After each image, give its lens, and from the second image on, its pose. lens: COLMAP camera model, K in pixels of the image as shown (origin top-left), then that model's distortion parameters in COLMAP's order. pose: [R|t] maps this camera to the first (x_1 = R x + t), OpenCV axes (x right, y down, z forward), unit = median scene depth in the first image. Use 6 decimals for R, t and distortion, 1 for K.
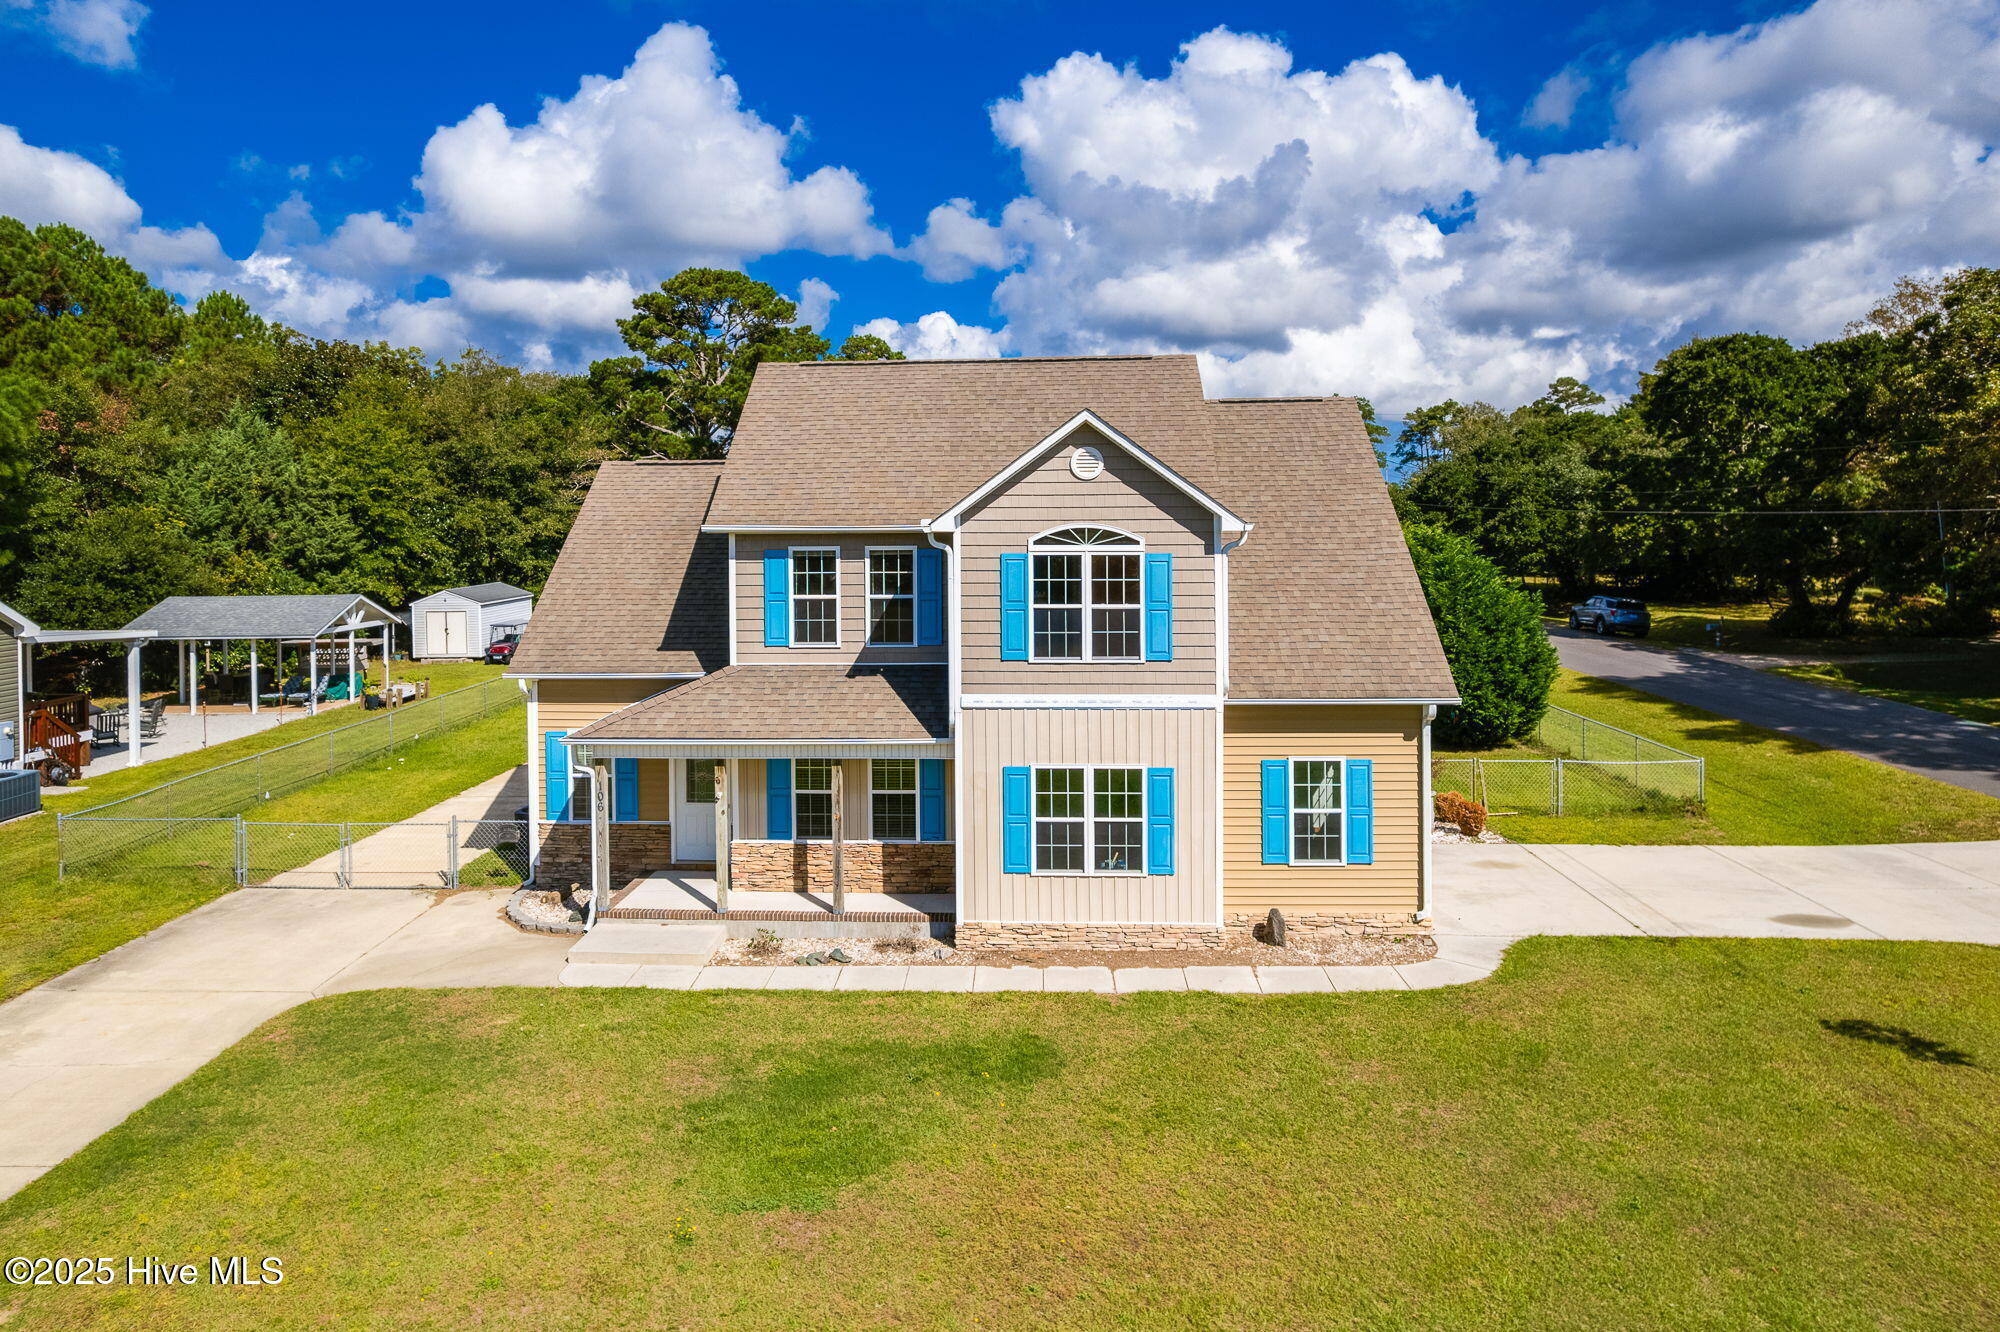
lens RADIAL K [[1416.7, 0, 1016.9], [0, 1416.7, 652.9], [0, 0, 1]] dist [-0.059261, 0.061783]
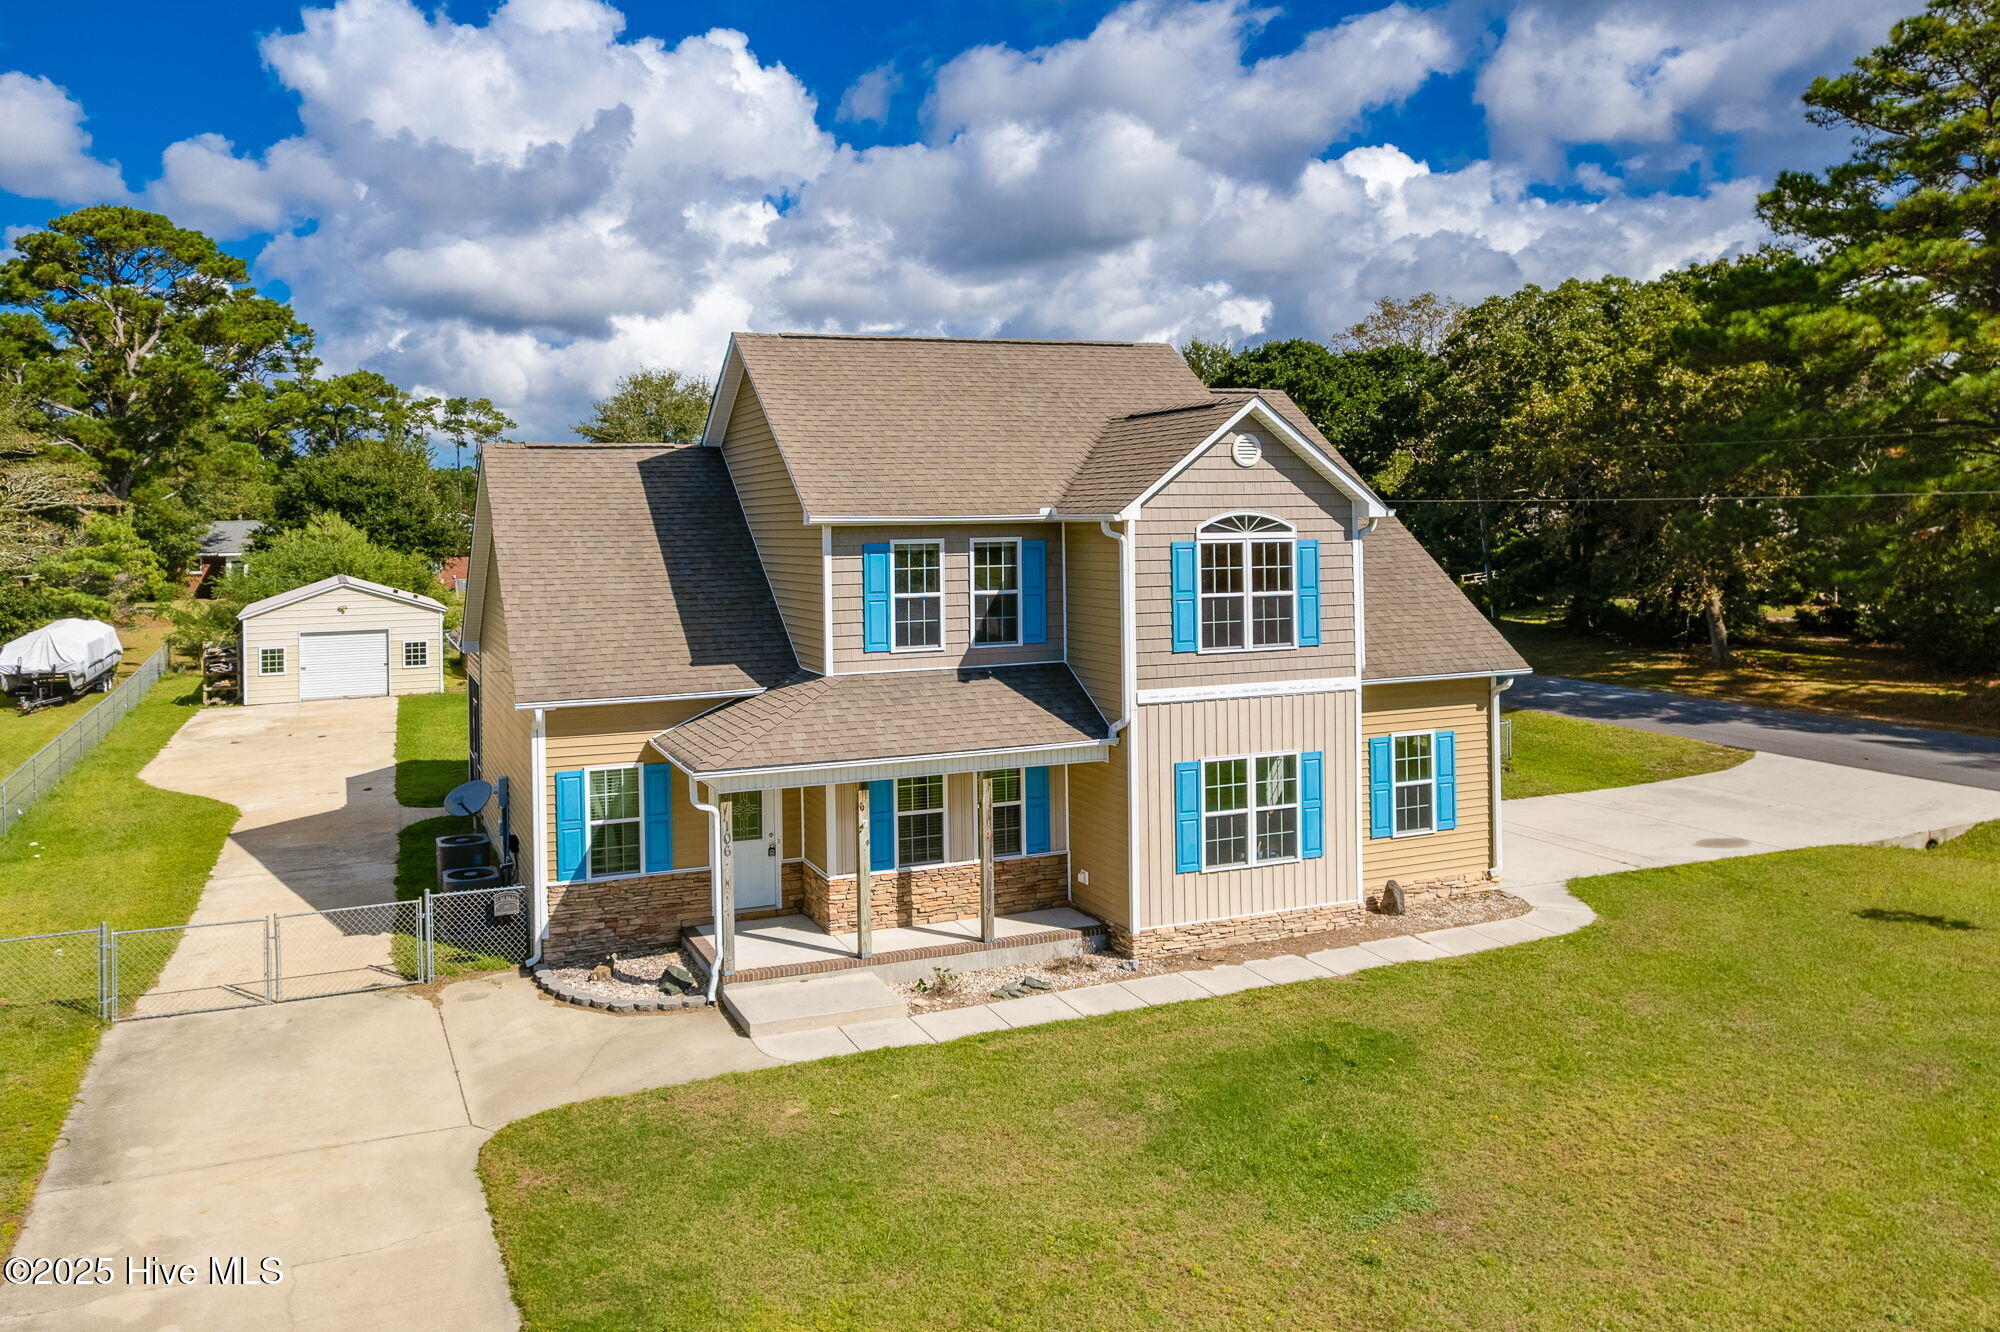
lens RADIAL K [[1511.5, 0, 1048.9], [0, 1511.5, 624.8], [0, 0, 1]] dist [-0.038146, 0.018818]
pose [[0.898653, -0.038335, 0.436981, -0.489624], [0.048914, 0.998719, -0.012977, -0.004197], [-0.435924, 0.033036, 0.899377, 0.099576]]
